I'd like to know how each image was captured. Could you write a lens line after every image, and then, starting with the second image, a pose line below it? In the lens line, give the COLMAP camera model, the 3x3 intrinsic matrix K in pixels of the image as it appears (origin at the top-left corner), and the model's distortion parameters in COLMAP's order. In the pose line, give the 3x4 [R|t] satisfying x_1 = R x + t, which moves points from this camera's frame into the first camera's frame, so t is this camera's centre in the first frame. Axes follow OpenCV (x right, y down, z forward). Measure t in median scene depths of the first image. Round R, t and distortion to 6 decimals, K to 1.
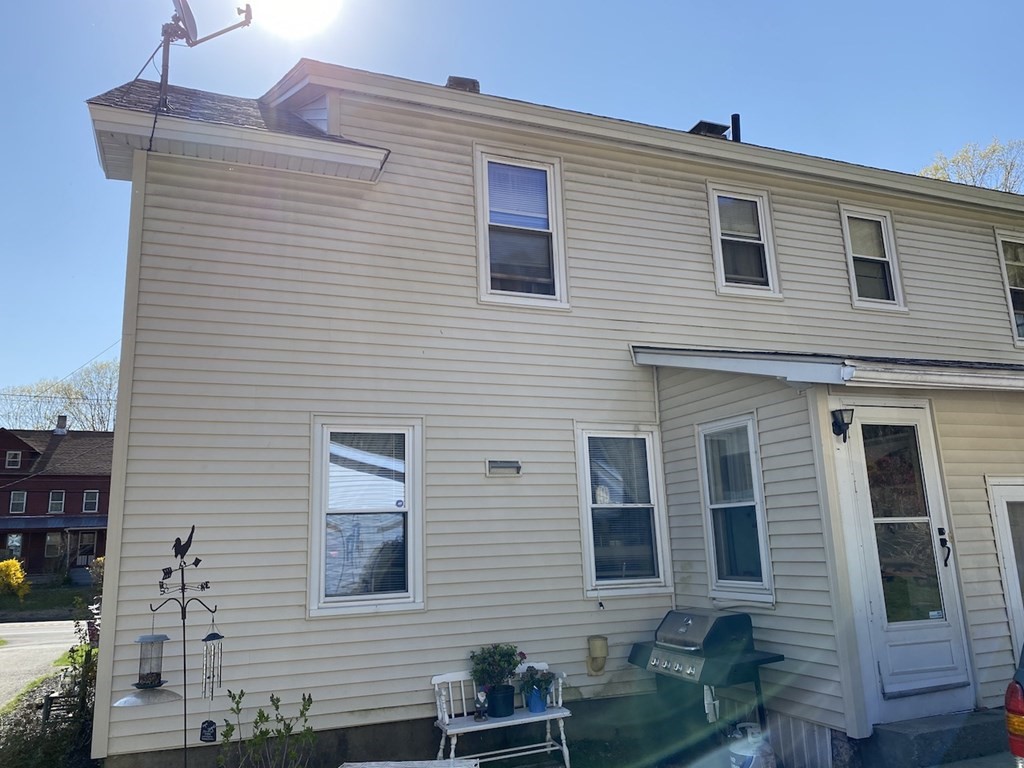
lens RADIAL K [[768.9, 0, 518.2], [0, 768.9, 377.2], [0, 0, 1]] dist [0.085479, -0.127318]
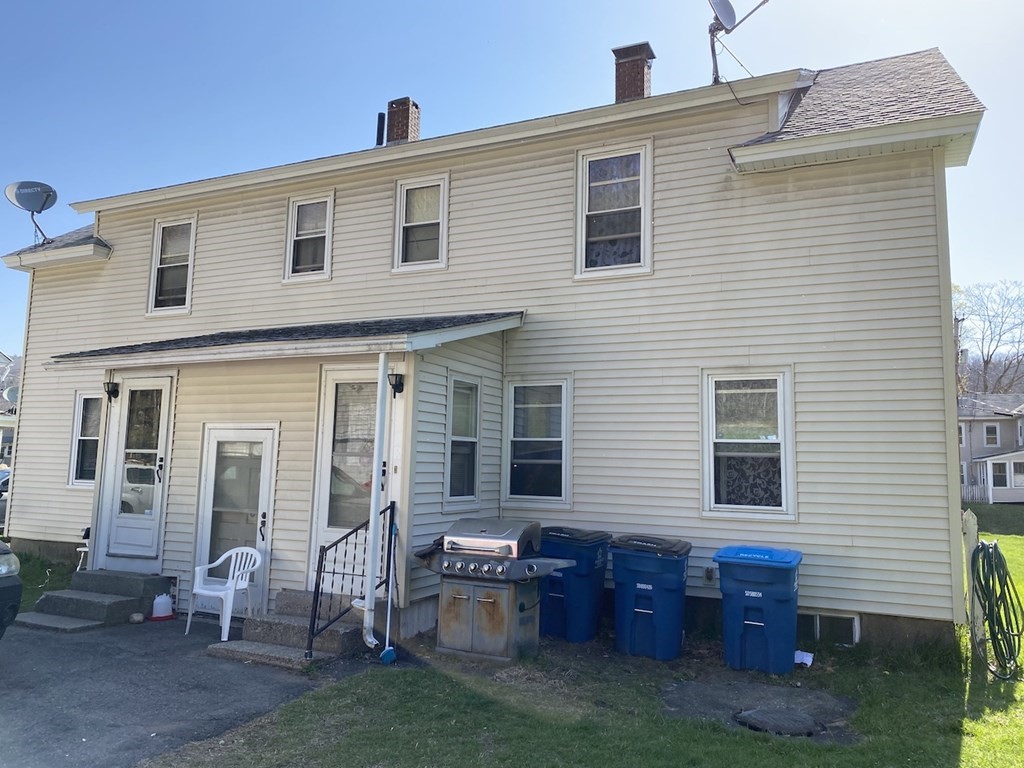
lens RADIAL K [[768.9, 0, 518.2], [0, 768.9, 377.2], [0, 0, 1]] dist [0.085479, -0.127318]
pose [[0.687074, -0.036133, -0.725689, 1.463466], [0.108224, 0.992711, 0.053037, 0.024817], [0.718483, -0.114977, 0.685976, 0.336458]]
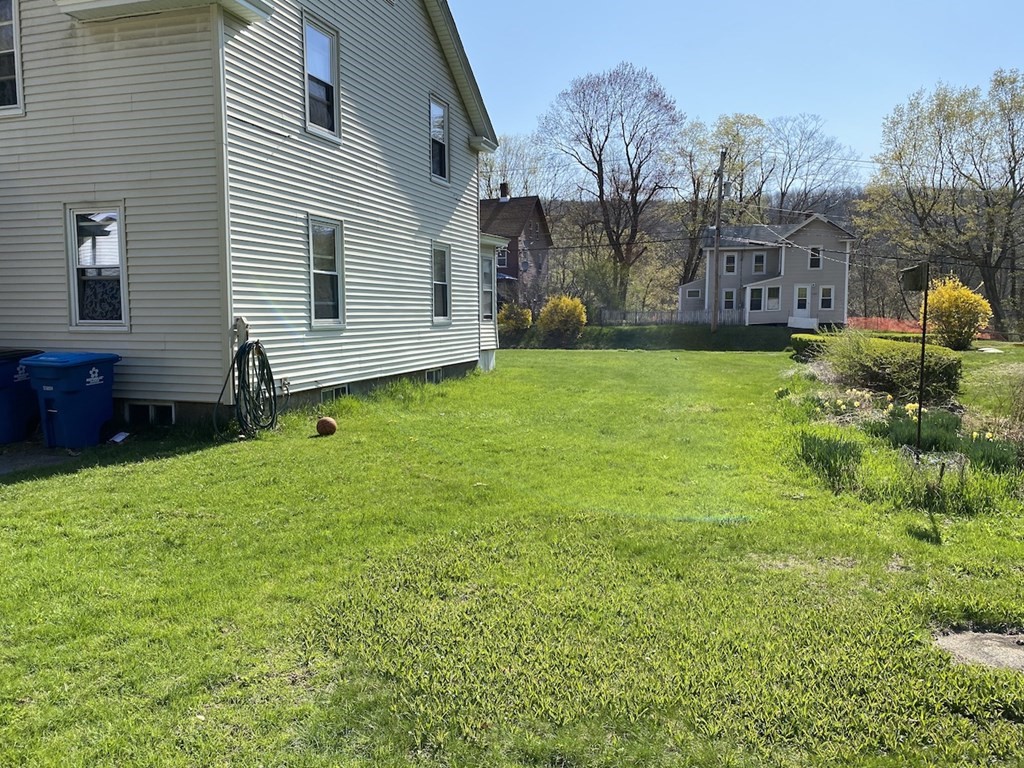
lens RADIAL K [[772.4, 0, 509.8], [0, 772.4, 381.4], [0, 0, 1]] dist [0.048699, -0.054278]
pose [[0.770686, 0.095229, -0.630059, 2.161759], [0.108209, 0.954850, 0.276681, 0.095370], [0.627960, -0.281412, 0.725585, 0.694053]]
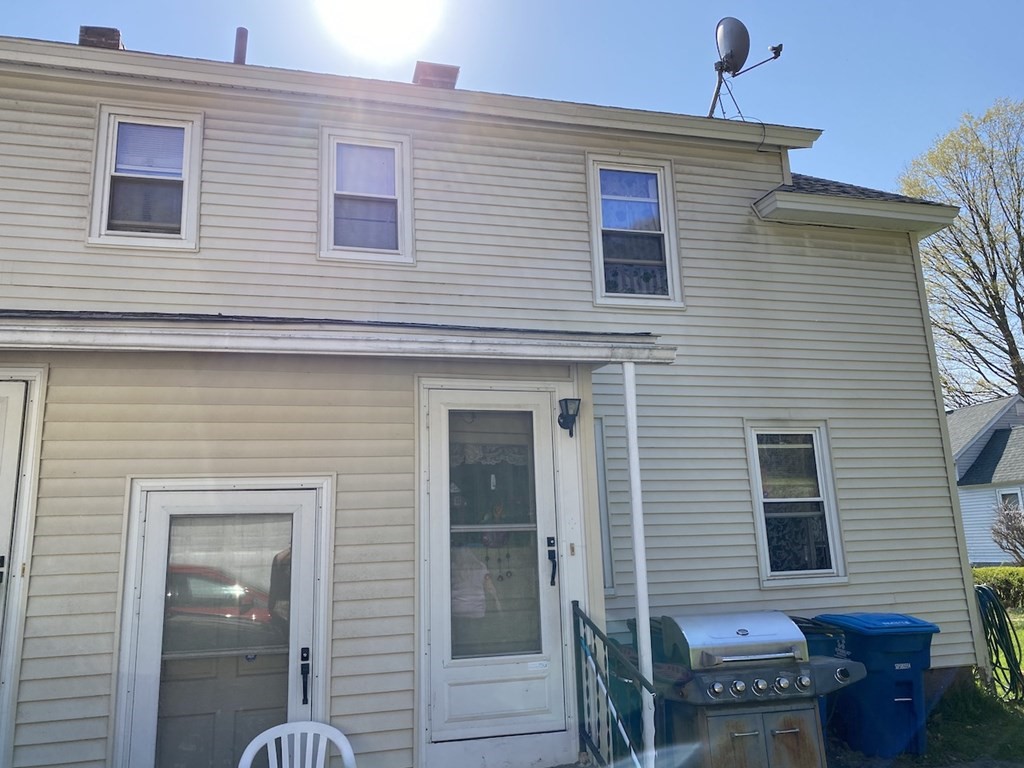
lens RADIAL K [[772.4, 0, 509.8], [0, 772.4, 381.4], [0, 0, 1]] dist [0.048699, -0.054278]
pose [[0.992114, -0.026039, -0.122602, 0.744054], [0.027126, 0.999606, 0.007200, 0.033749], [0.122366, -0.010469, 0.992430, 0.263438]]
